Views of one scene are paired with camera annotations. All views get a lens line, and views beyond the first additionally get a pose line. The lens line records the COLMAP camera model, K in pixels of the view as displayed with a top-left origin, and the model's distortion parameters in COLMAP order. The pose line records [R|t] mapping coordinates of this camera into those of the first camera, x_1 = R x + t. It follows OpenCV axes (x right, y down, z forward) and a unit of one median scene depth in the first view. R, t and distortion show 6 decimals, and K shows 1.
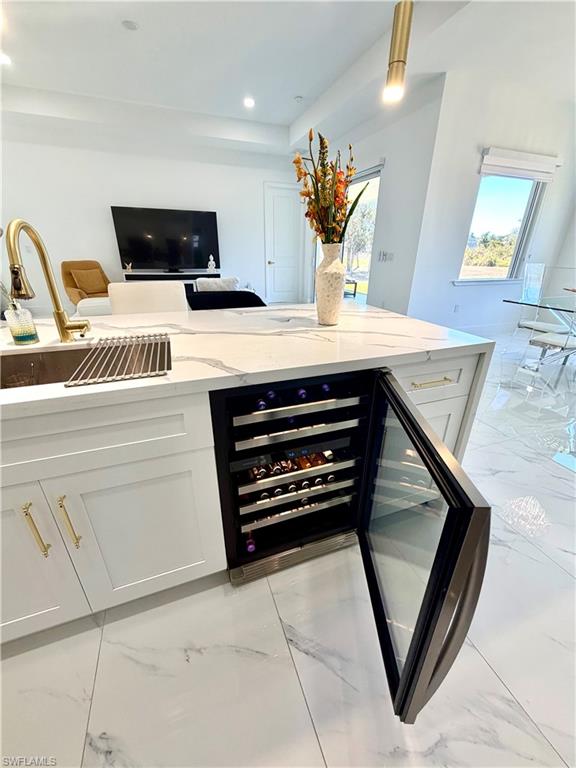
lens RADIAL K [[306.4, 0, 288.5], [0, 306.4, 381.9], [0, 0, 1]] dist [0.000726, 0.000191]
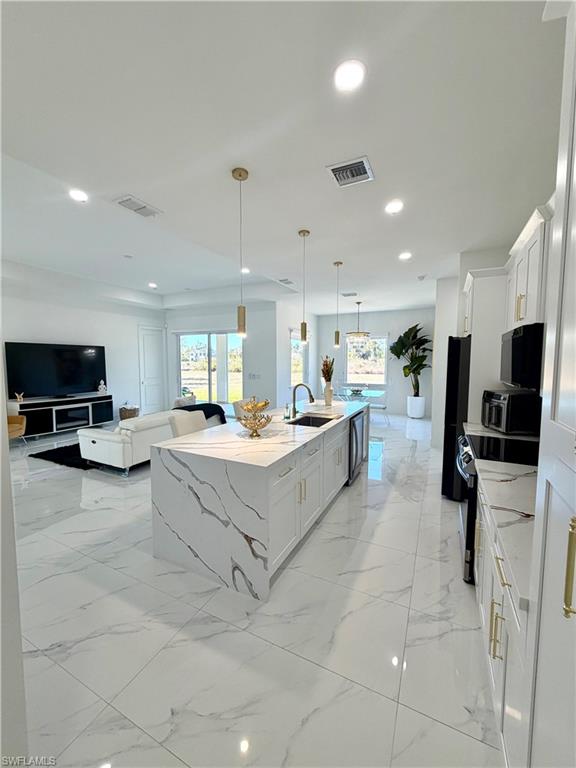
lens RADIAL K [[306.4, 0, 288.5], [0, 306.4, 381.9], [0, 0, 1]] dist [0.000726, 0.000191]
pose [[0.731319, -0.060415, 0.679355, -0.573379], [0.279282, 0.935258, -0.217472, 0.037351], [-0.622233, 0.348773, 0.700845, -0.251858]]
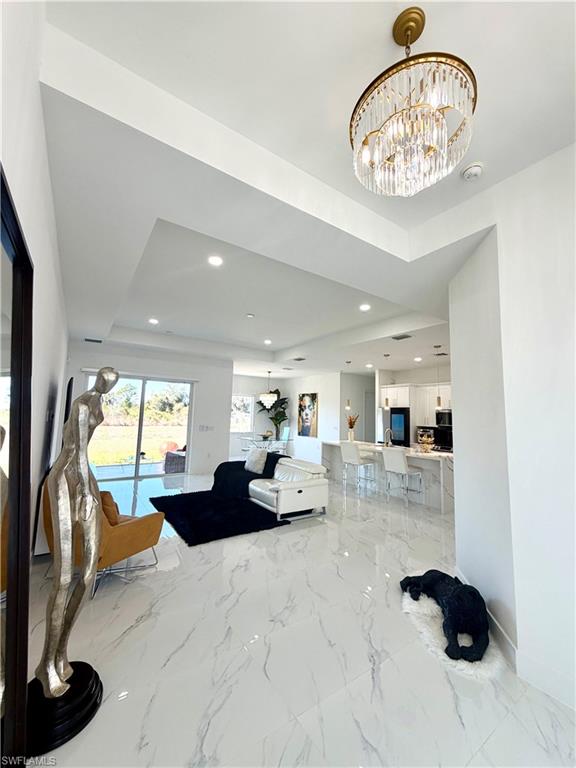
lens RADIAL K [[306.4, 0, 288.5], [0, 306.4, 381.9], [0, 0, 1]] dist [0.000726, 0.000191]
pose [[-0.242401, 0.082613, 0.966652, -1.215544], [0.358001, 0.933668, 0.009979, -0.409442], [-0.901708, 0.348481, -0.255898, 0.756037]]
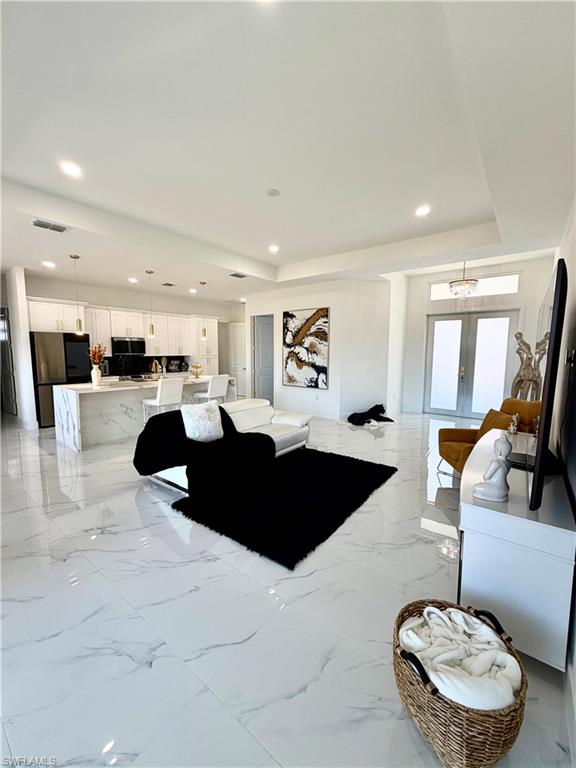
lens RADIAL K [[306.4, 0, 288.5], [0, 306.4, 381.9], [0, 0, 1]] dist [0.000726, 0.000191]
pose [[-0.852220, 0.037561, -0.521833, 0.023908], [-0.223108, 0.876089, 0.427423, -0.573642], [0.473226, 0.480684, -0.738241, 1.191920]]
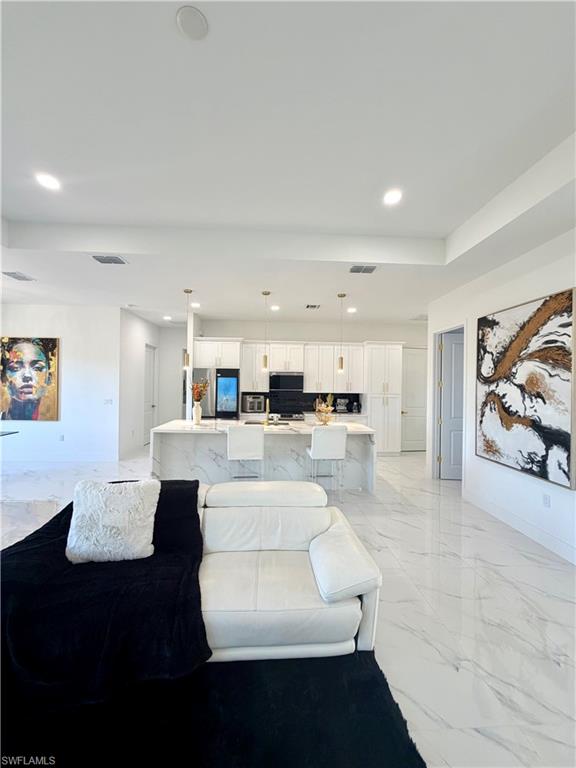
lens RADIAL K [[306.4, 0, 288.5], [0, 306.4, 381.9], [0, 0, 1]] dist [0.000726, 0.000191]
pose [[-0.955502, -0.024993, 0.293924, -0.443269], [0.093728, 0.919047, 0.382841, -0.448598], [-0.279698, 0.393354, -0.875809, 0.870156]]
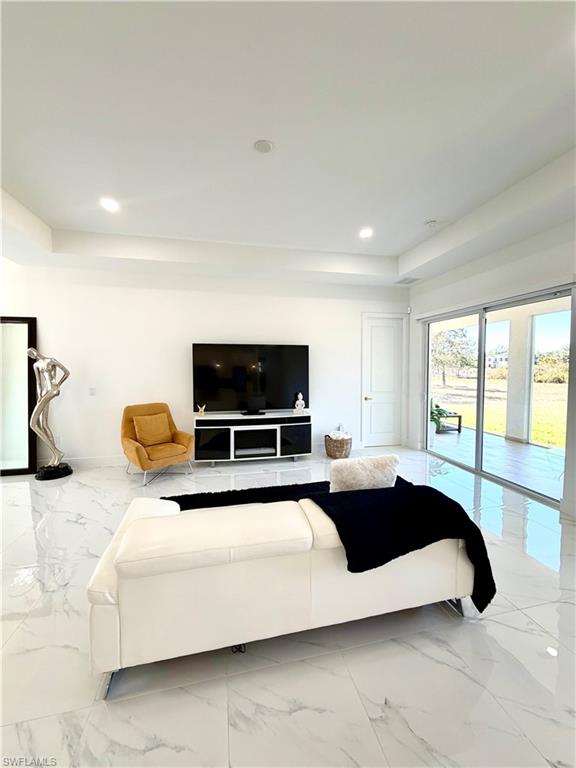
lens RADIAL K [[306.4, 0, 288.5], [0, 306.4, 381.9], [0, 0, 1]] dist [0.000726, 0.000191]
pose [[0.990562, -0.009378, -0.136742, -0.191238], [-0.039699, 0.935262, -0.351722, -0.175215], [0.131188, 0.353831, 0.926063, 0.269282]]
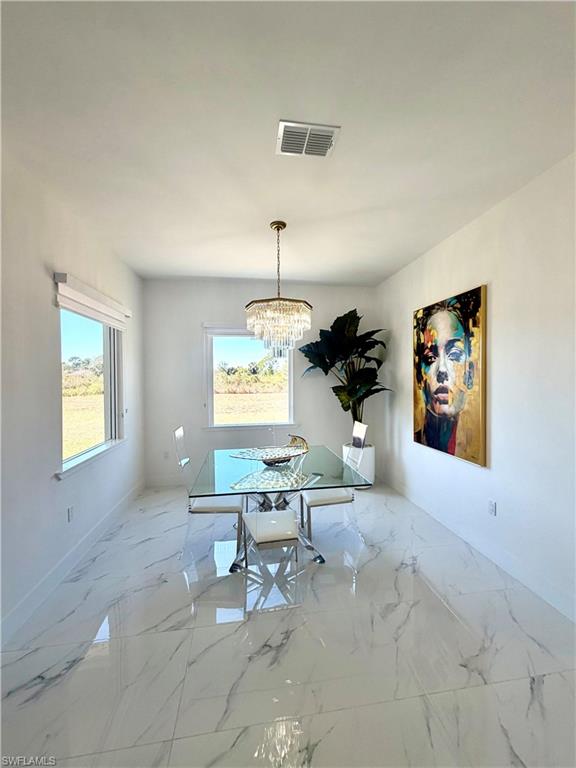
lens RADIAL K [[306.4, 0, 288.5], [0, 306.4, 381.9], [0, 0, 1]] dist [0.000726, 0.000191]
pose [[0.211723, -0.030011, 0.976869, 0.080122], [0.398445, 0.915342, -0.058237, -0.218382], [-0.892421, 0.401558, 0.205757, 0.355563]]
